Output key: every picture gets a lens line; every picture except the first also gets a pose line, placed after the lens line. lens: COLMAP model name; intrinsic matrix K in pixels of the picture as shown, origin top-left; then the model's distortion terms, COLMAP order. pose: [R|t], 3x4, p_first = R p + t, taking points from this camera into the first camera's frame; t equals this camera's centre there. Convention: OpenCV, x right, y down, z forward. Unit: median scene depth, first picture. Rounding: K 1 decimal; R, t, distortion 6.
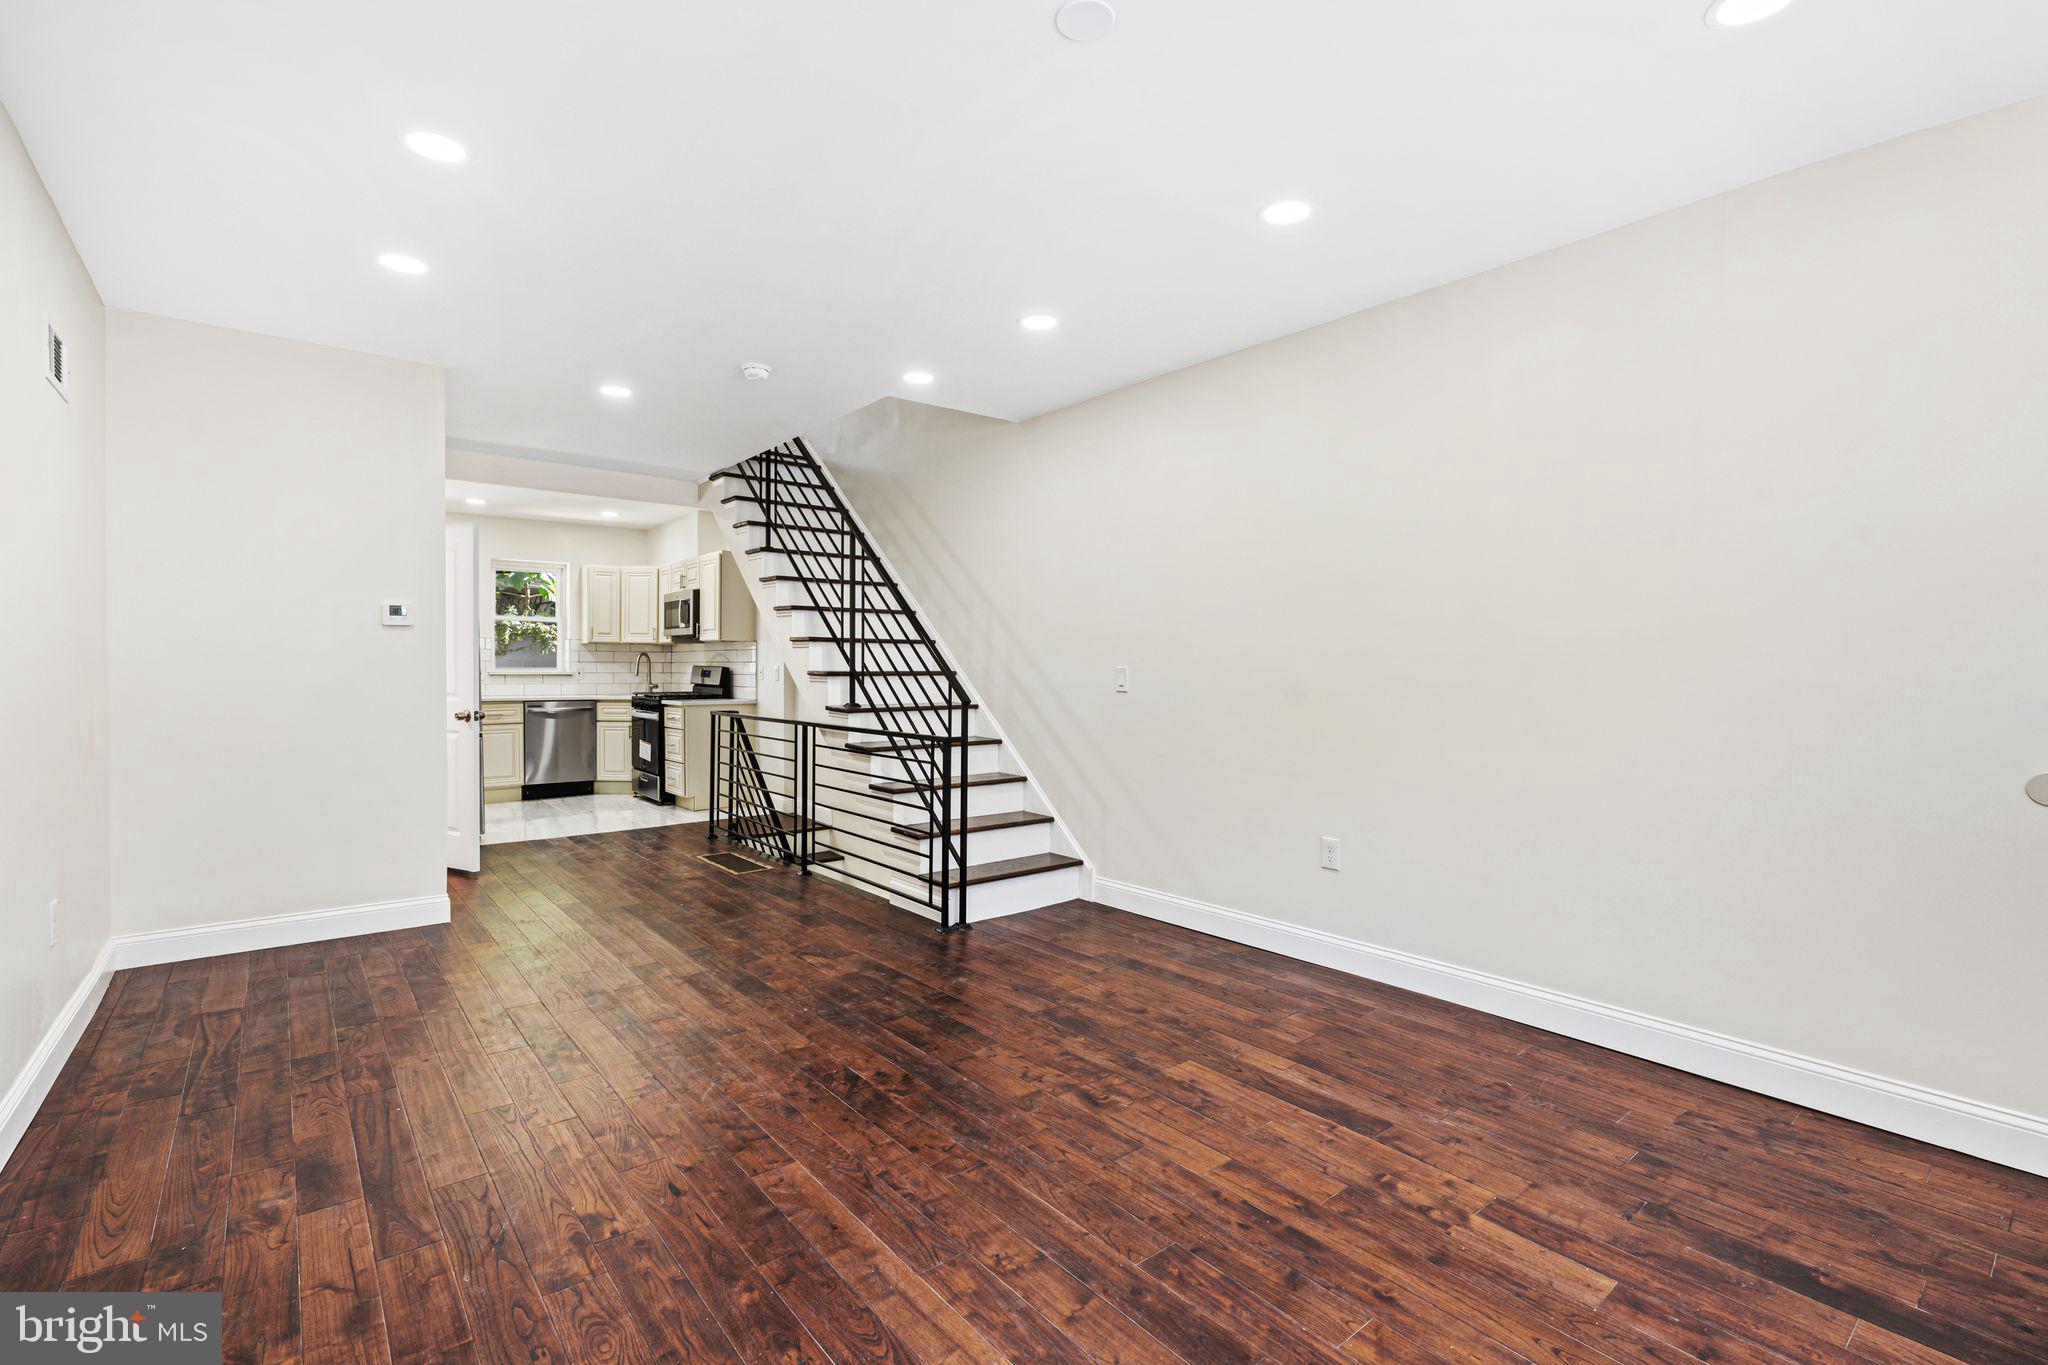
lens RADIAL K [[926.3, 0, 1008.0], [0, 926.3, 679.9], [0, 0, 1]] dist [-0.012311, 0.003166]
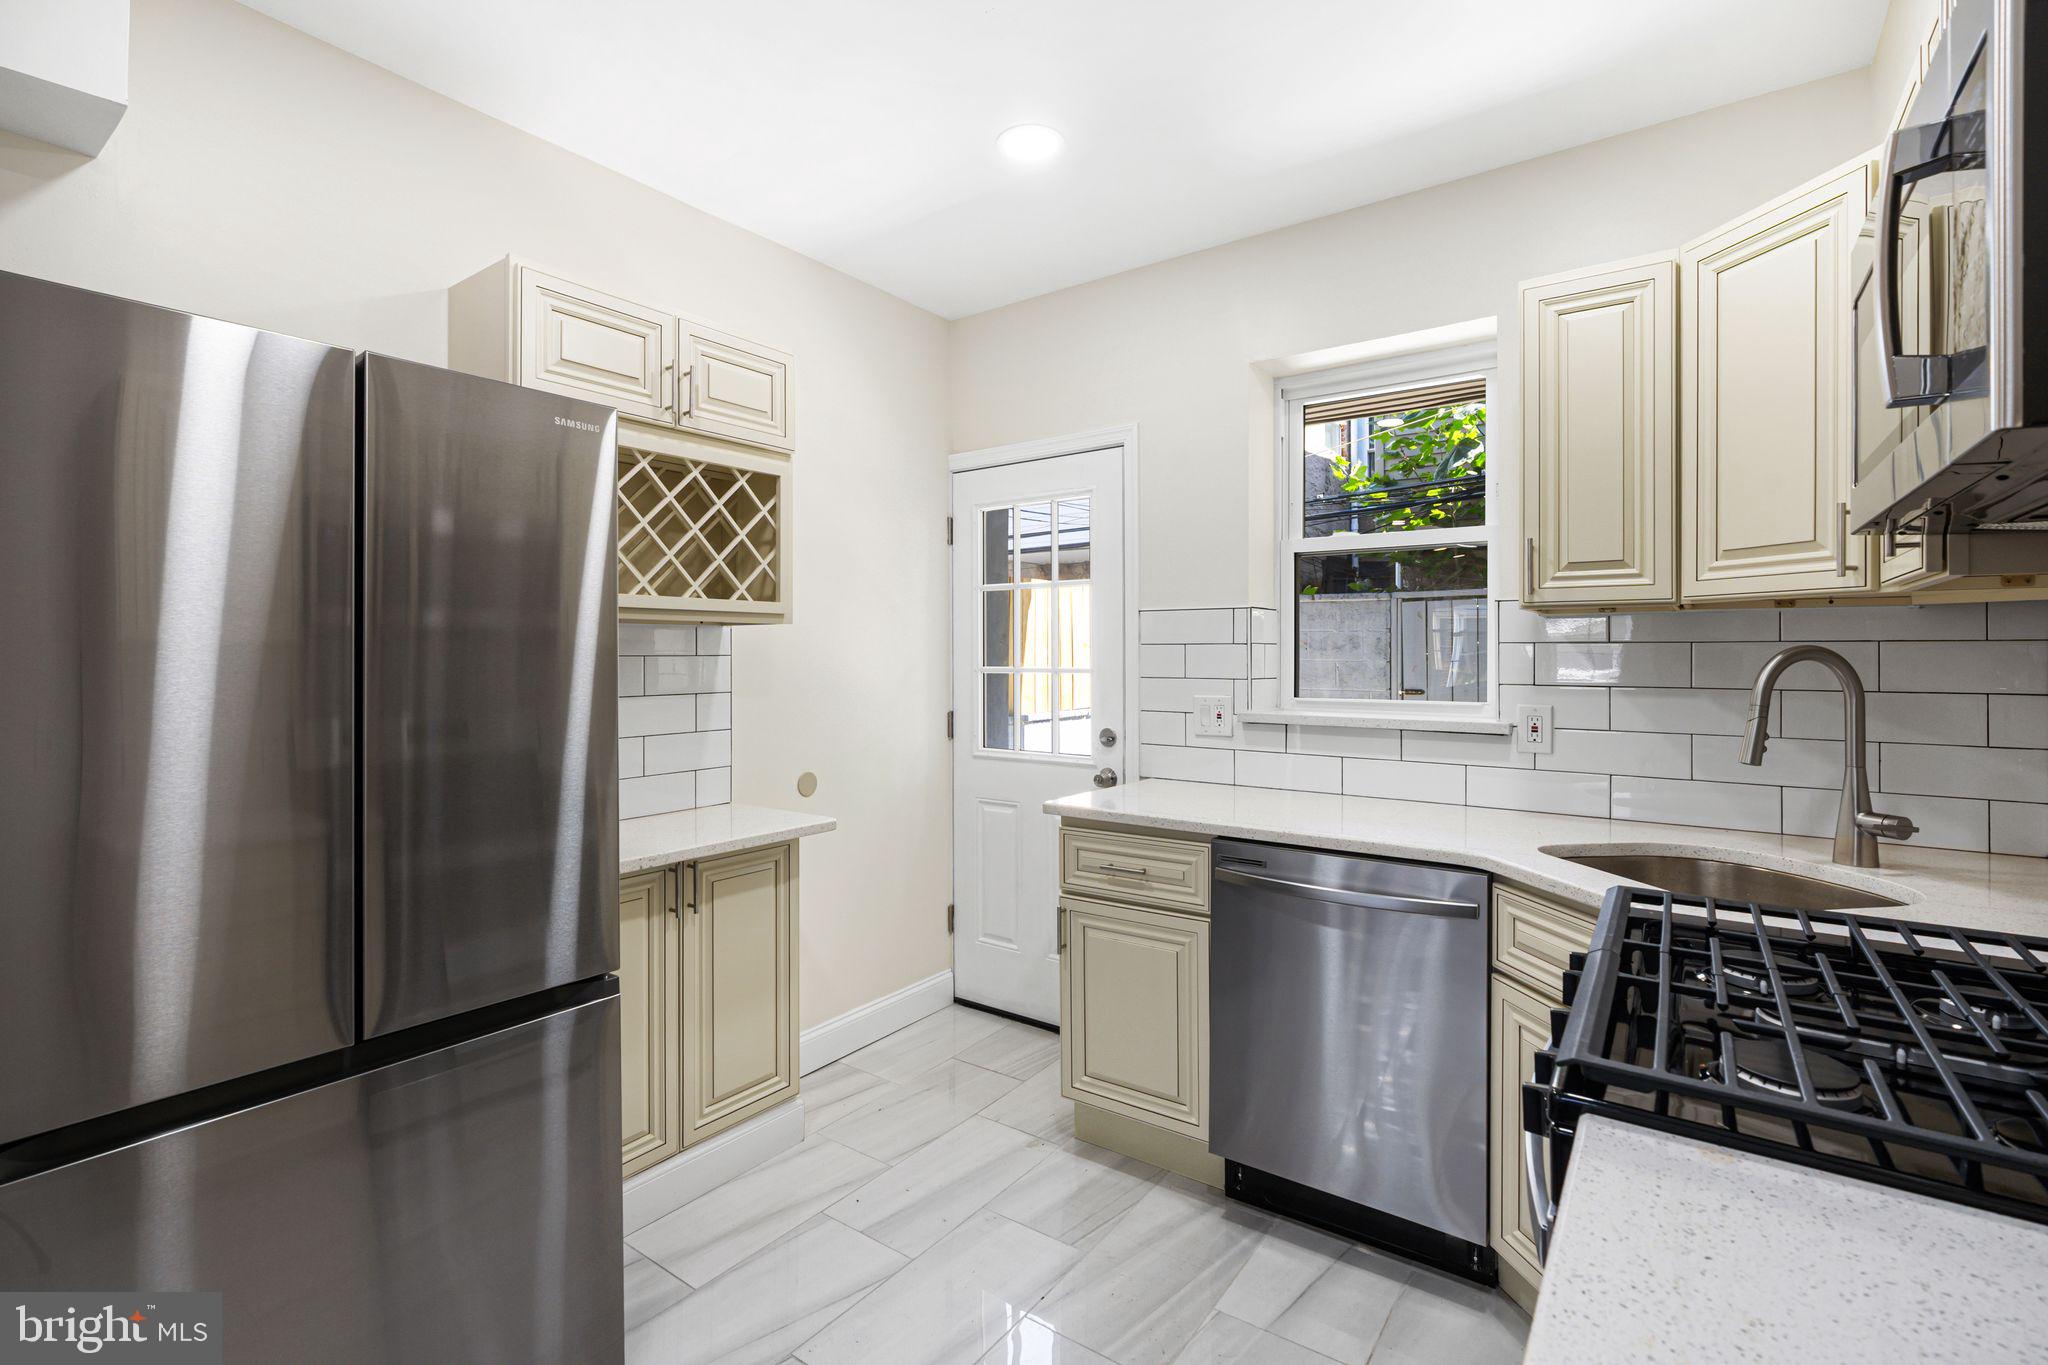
lens RADIAL K [[926.3, 0, 1018.8], [0, 926.3, 648.3], [0, 0, 1]] dist [-0.012311, 0.003166]
pose [[0.269725, -0.012396, -0.962858, -0.287785], [-0.014211, 0.999757, -0.016852, -0.026705], [0.962833, 0.018229, 0.269483, 0.895730]]
